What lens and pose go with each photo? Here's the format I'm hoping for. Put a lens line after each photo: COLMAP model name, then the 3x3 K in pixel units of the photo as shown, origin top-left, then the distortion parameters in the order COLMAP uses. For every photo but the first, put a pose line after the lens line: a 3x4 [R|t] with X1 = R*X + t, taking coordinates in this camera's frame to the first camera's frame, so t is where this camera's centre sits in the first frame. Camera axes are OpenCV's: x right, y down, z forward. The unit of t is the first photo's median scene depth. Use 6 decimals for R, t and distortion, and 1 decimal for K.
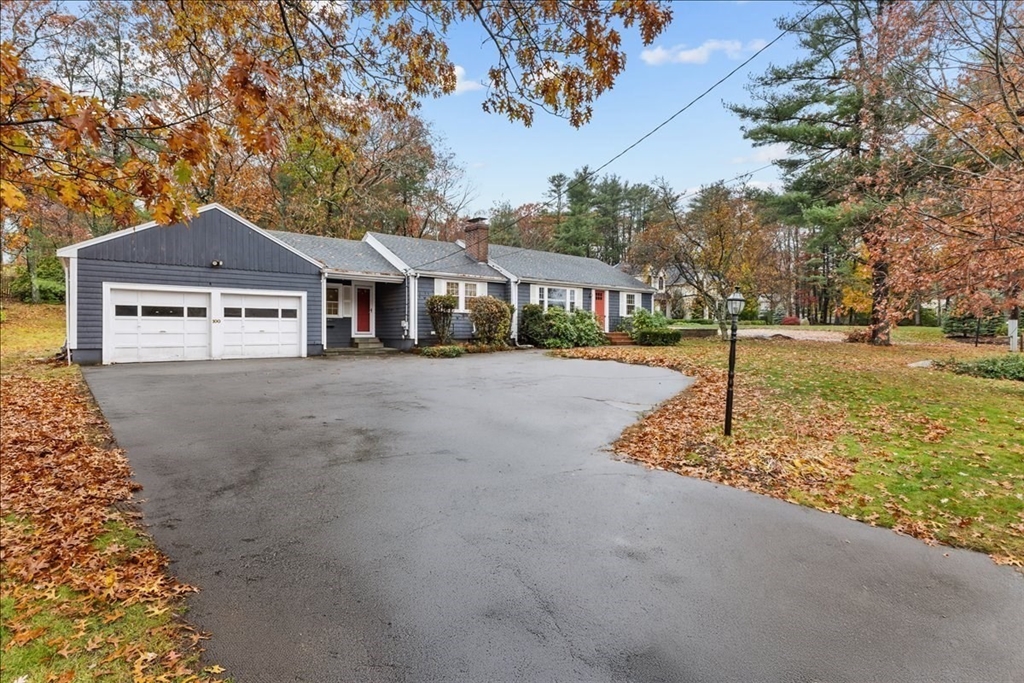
lens RADIAL K [[499.0, 0, 513.0], [0, 499.0, 338.5], [0, 0, 1]] dist [0.004626, -0.001846]
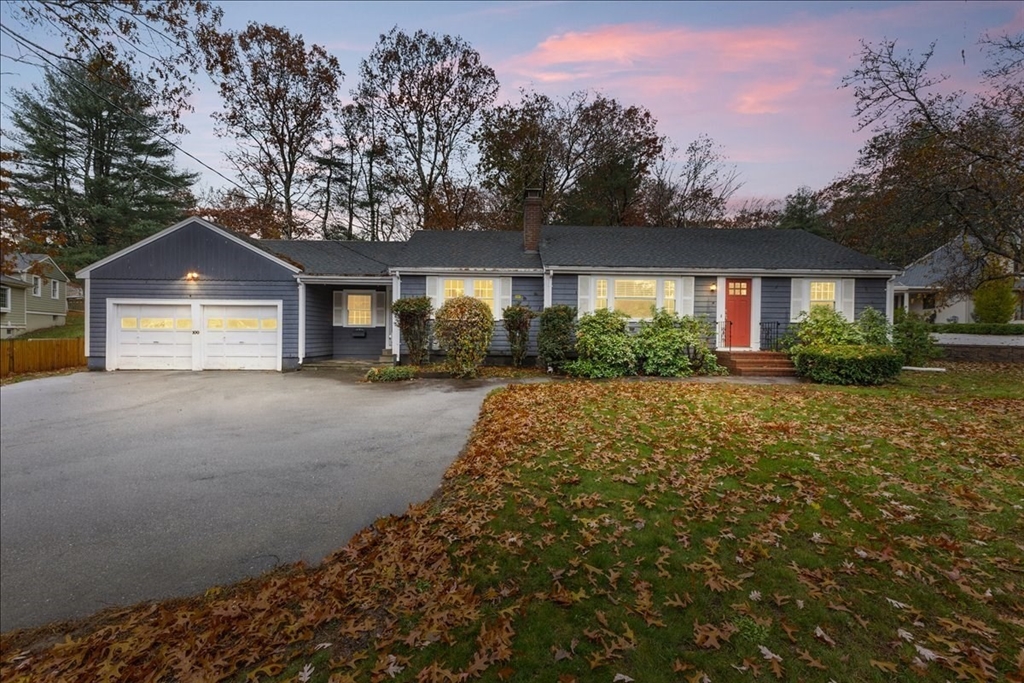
lens RADIAL K [[499.0, 0, 511.6], [0, 499.0, 340.3], [0, 0, 1]] dist [0.004626, -0.001846]
pose [[0.763895, 0.013484, -0.645200, 0.502000], [-0.021121, 0.999768, -0.004113, -0.024987], [0.644995, 0.016769, 0.764003, 0.576098]]
